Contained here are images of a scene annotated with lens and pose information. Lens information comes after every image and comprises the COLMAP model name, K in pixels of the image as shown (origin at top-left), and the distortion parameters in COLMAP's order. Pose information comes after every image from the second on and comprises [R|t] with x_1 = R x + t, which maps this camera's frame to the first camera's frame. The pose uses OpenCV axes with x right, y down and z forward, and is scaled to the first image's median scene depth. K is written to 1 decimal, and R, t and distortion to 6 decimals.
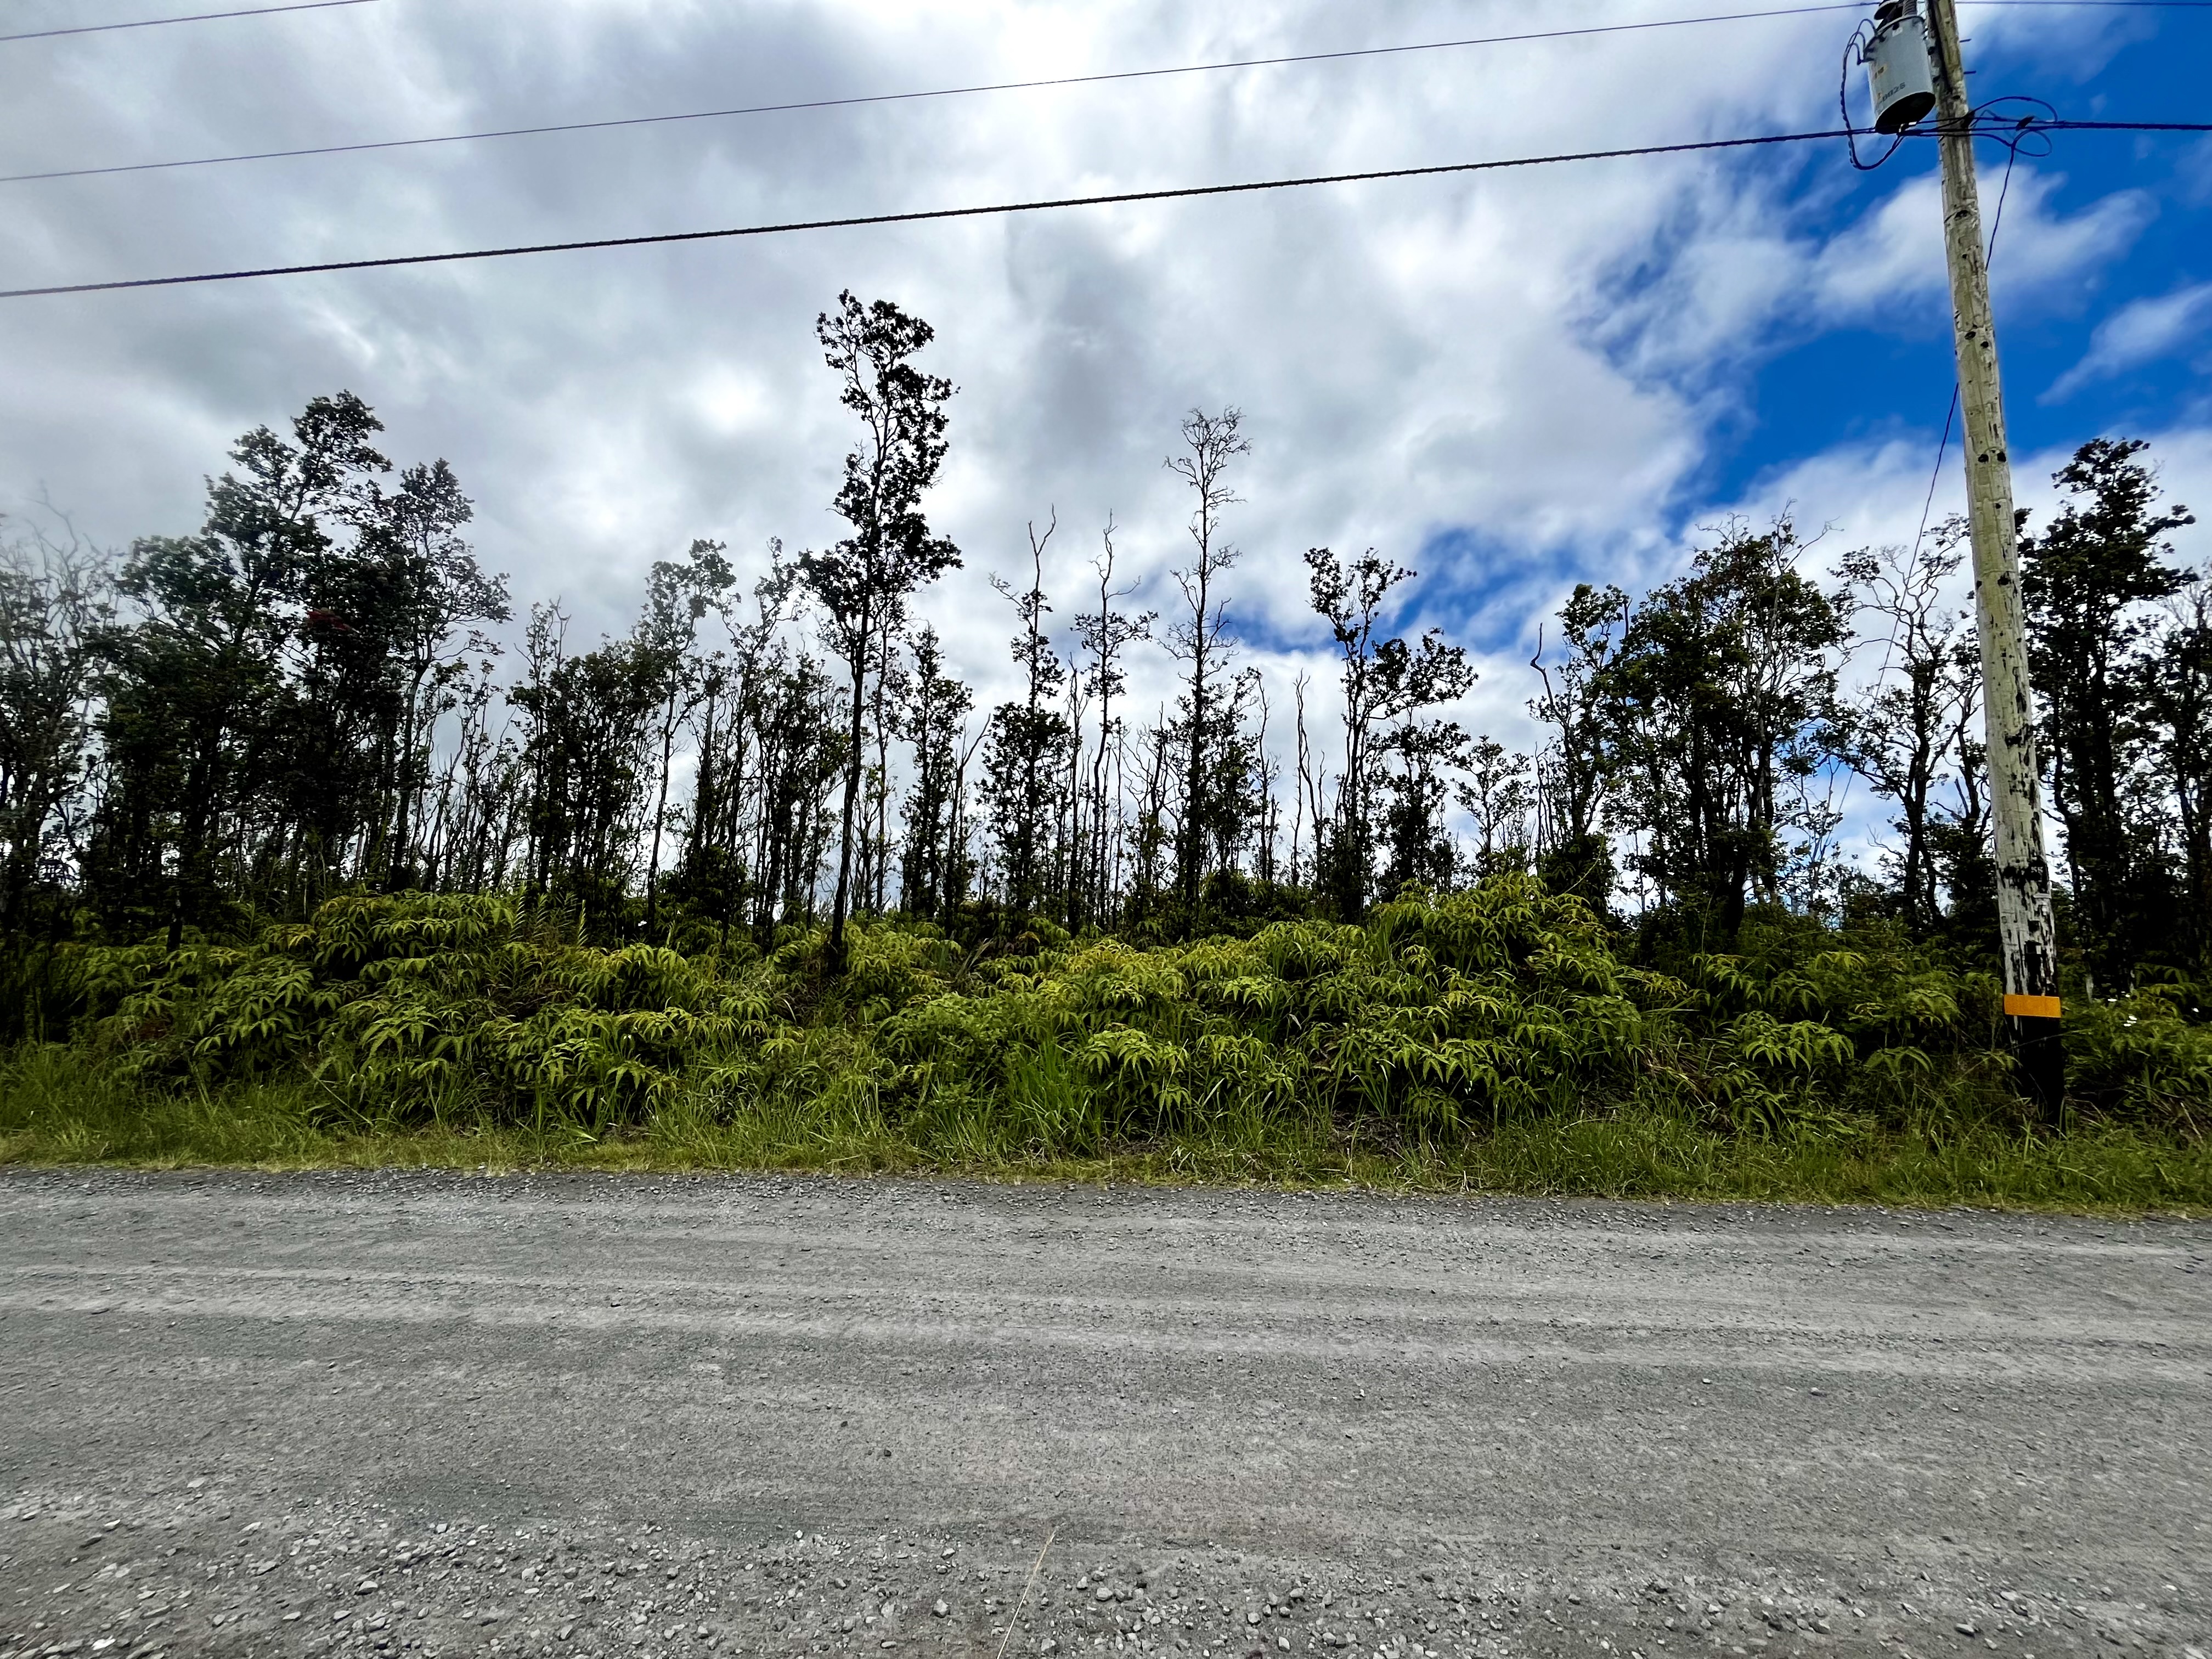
lens RADIAL K [[900.0, 0, 1102.8], [0, 900.0, 822.7], [0, 0, 1]] dist [-0.023117, -0.000312]
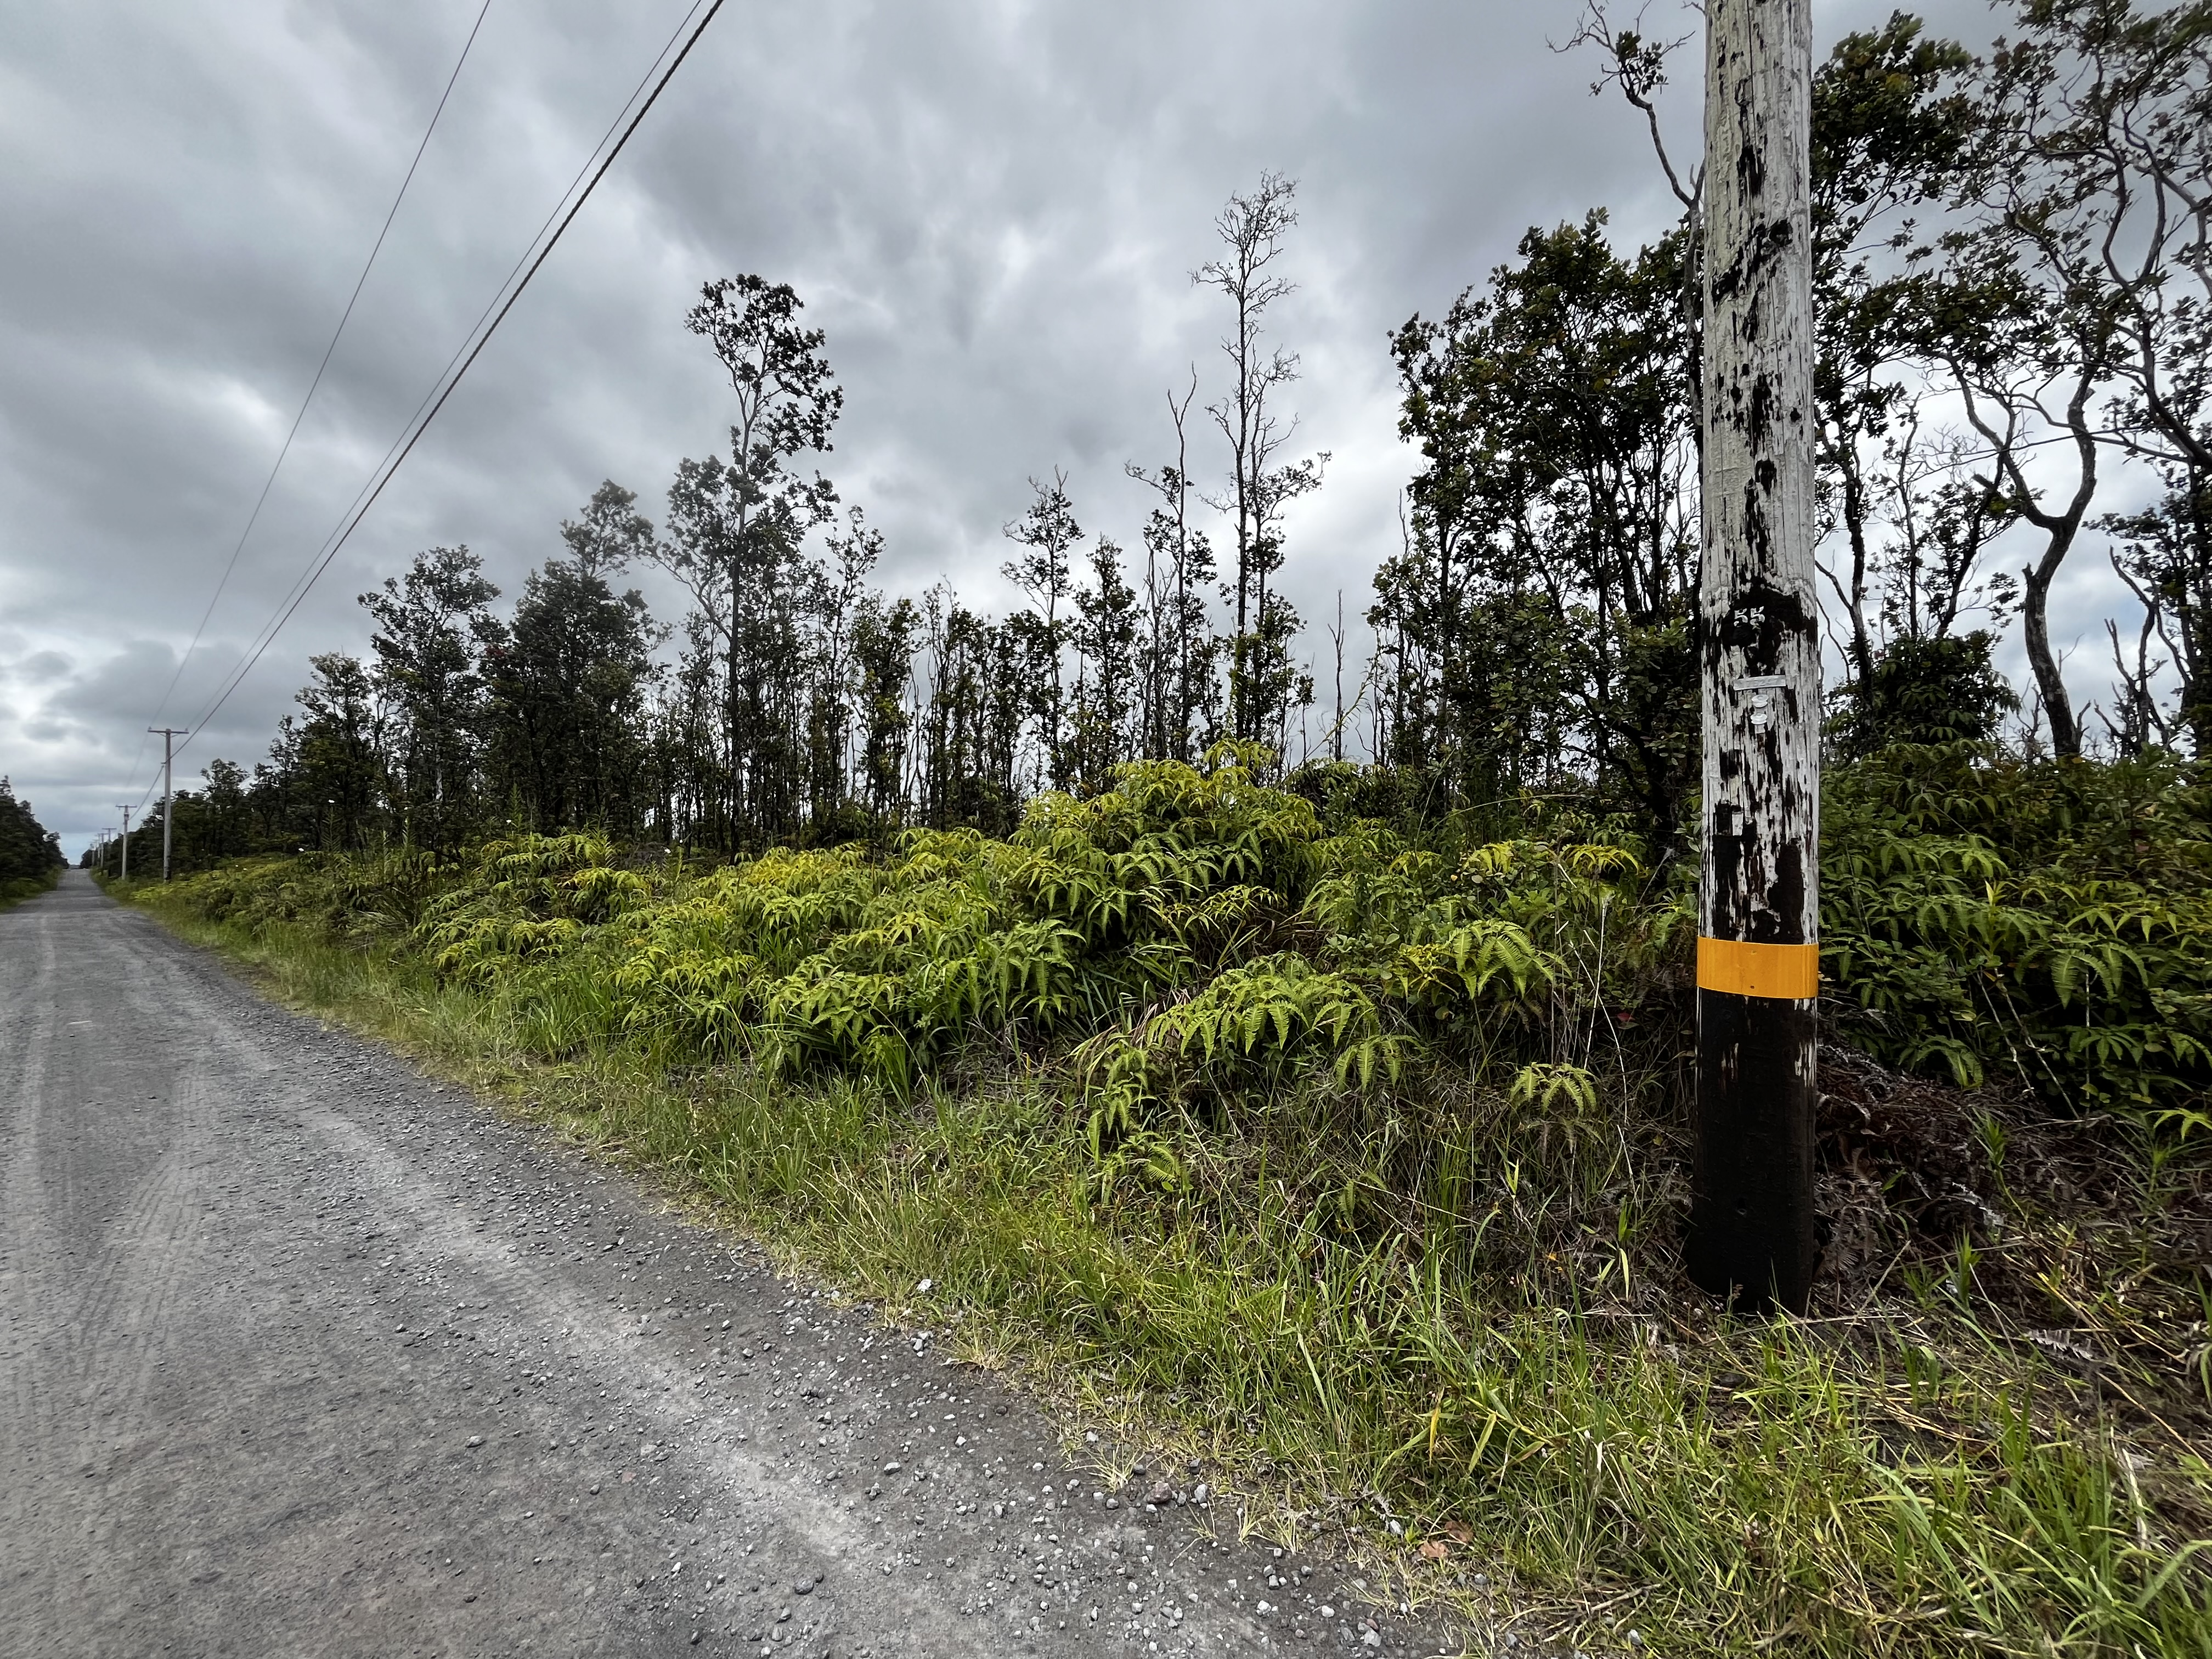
lens RADIAL K [[900.0, 0, 1102.8], [0, 900.0, 822.7], [0, 0, 1]] dist [-0.023117, -0.000312]
pose [[0.749373, -0.043442, -0.660721, 1.113717], [0.114627, 0.991291, 0.064830, 0.086326], [0.652151, -0.124318, 0.747826, 0.518751]]
